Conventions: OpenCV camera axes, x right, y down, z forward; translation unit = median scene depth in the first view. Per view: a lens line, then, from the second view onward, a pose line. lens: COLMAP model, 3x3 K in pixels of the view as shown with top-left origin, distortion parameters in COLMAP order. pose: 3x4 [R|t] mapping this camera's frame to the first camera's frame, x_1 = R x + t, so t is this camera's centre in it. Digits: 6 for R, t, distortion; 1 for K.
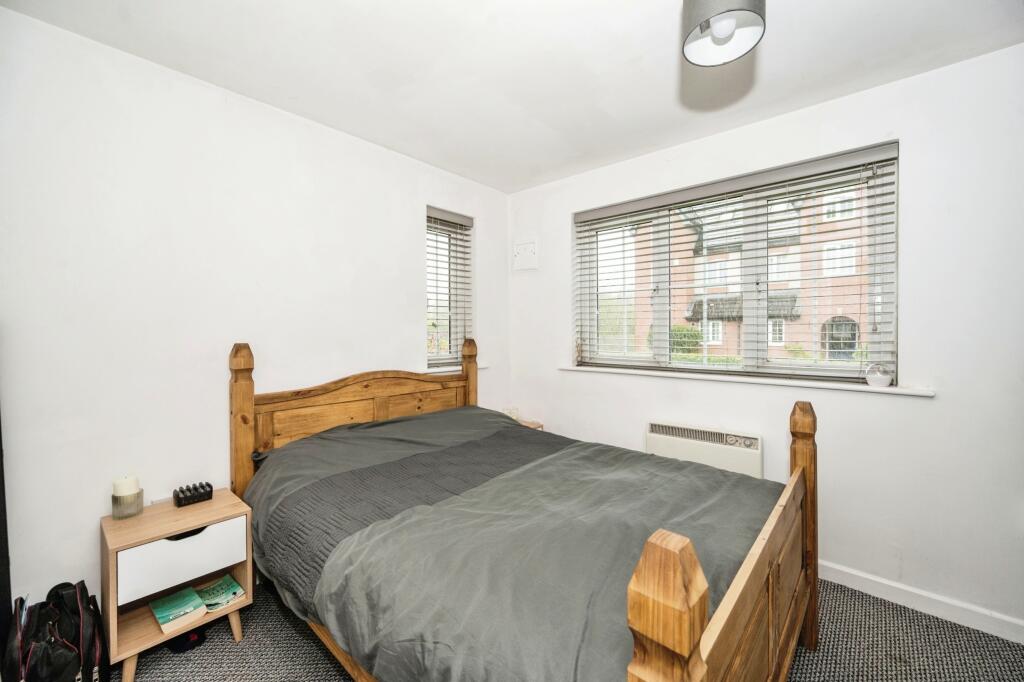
lens RADIAL K [[407.3, 0, 511.7], [0, 407.3, 335.6], [0, 0, 1]] dist [-0.000710, -0.000031]
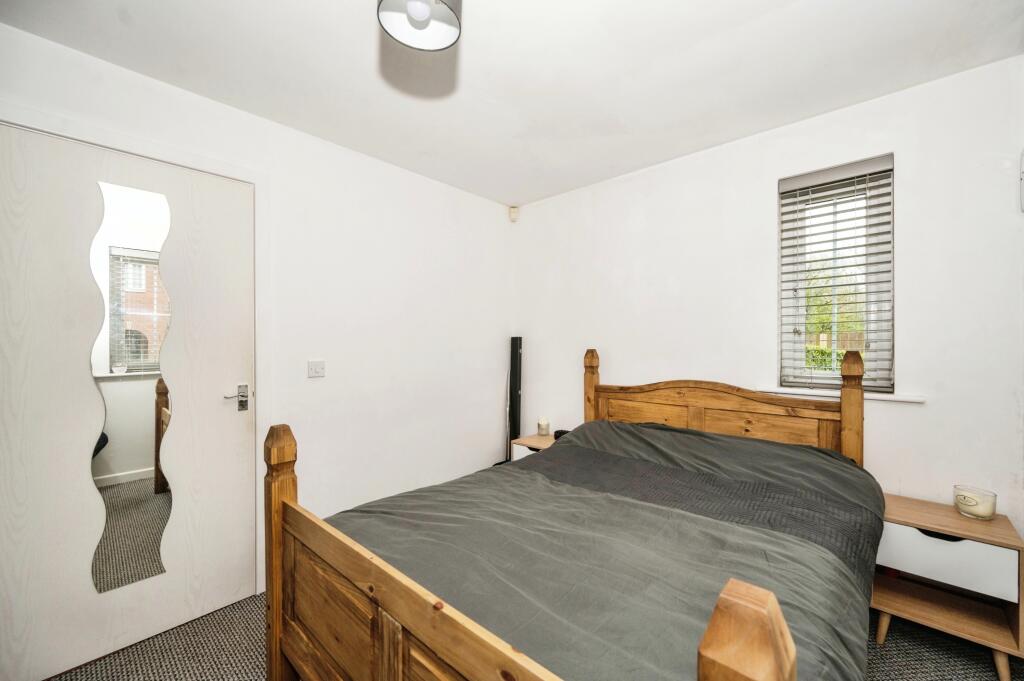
lens RADIAL K [[407.4, 0, 511.1], [0, 407.4, 343.4], [0, 0, 1]] dist [-0.001922, -0.000217]
pose [[-0.010700, 0.008828, -0.999904, 0.722186], [0.003265, 0.999956, 0.008793, -0.014878], [0.999937, -0.003170, -0.010728, 0.599635]]
